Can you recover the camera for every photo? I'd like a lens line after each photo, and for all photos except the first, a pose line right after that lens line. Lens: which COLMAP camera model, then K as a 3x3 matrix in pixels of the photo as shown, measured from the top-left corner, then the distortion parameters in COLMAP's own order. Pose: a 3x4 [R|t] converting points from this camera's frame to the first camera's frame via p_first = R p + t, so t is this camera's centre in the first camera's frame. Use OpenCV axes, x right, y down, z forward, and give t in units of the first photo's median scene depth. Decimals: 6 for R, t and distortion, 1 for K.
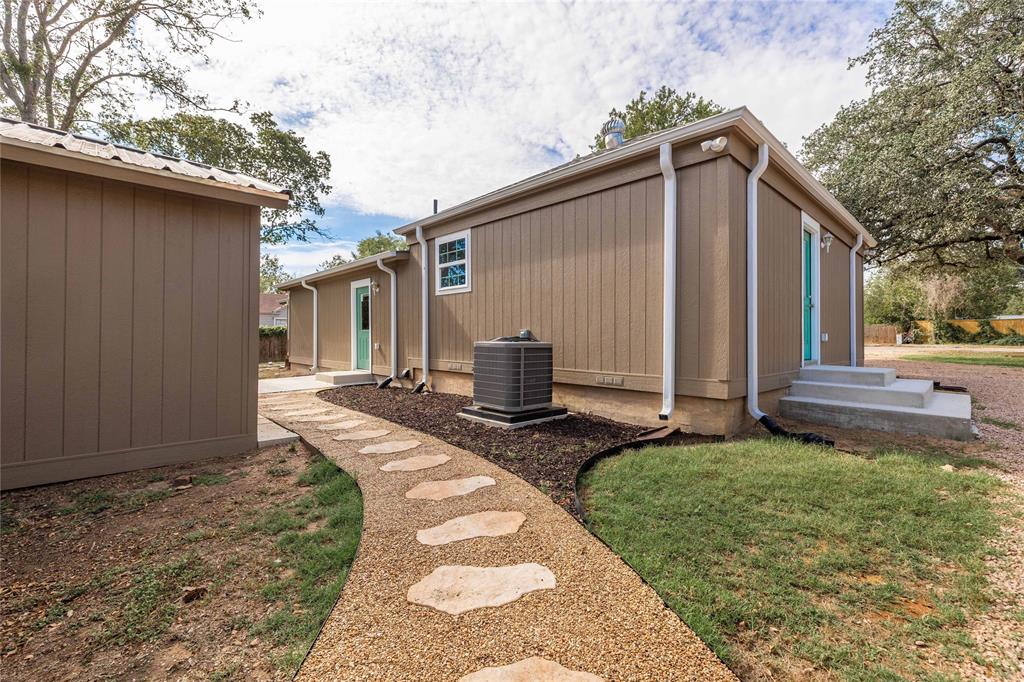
lens RADIAL K [[435.2, 0, 506.0], [0, 435.2, 338.0], [0, 0, 1]] dist [0.004827, 0.000653]
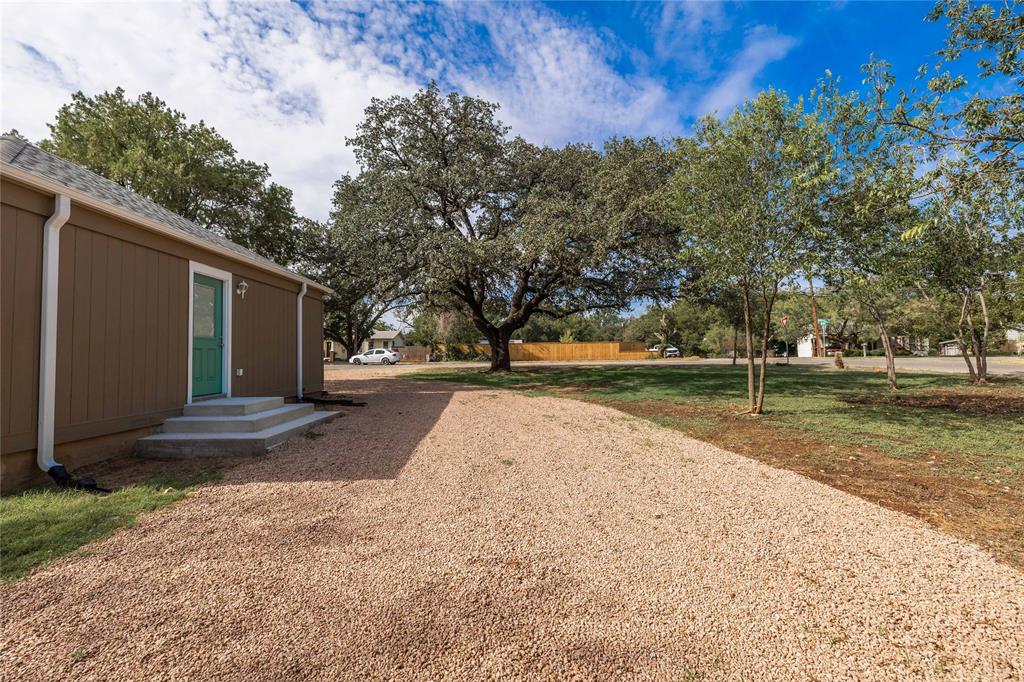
lens RADIAL K [[435.2, 0, 510.1], [0, 435.2, 339.0], [0, 0, 1]] dist [0.004827, 0.000653]
pose [[0.659345, 0.015714, 0.751677, 0.177511], [0.013348, 0.999379, -0.032600, -0.022114], [-0.751722, 0.031528, 0.658726, -0.151037]]
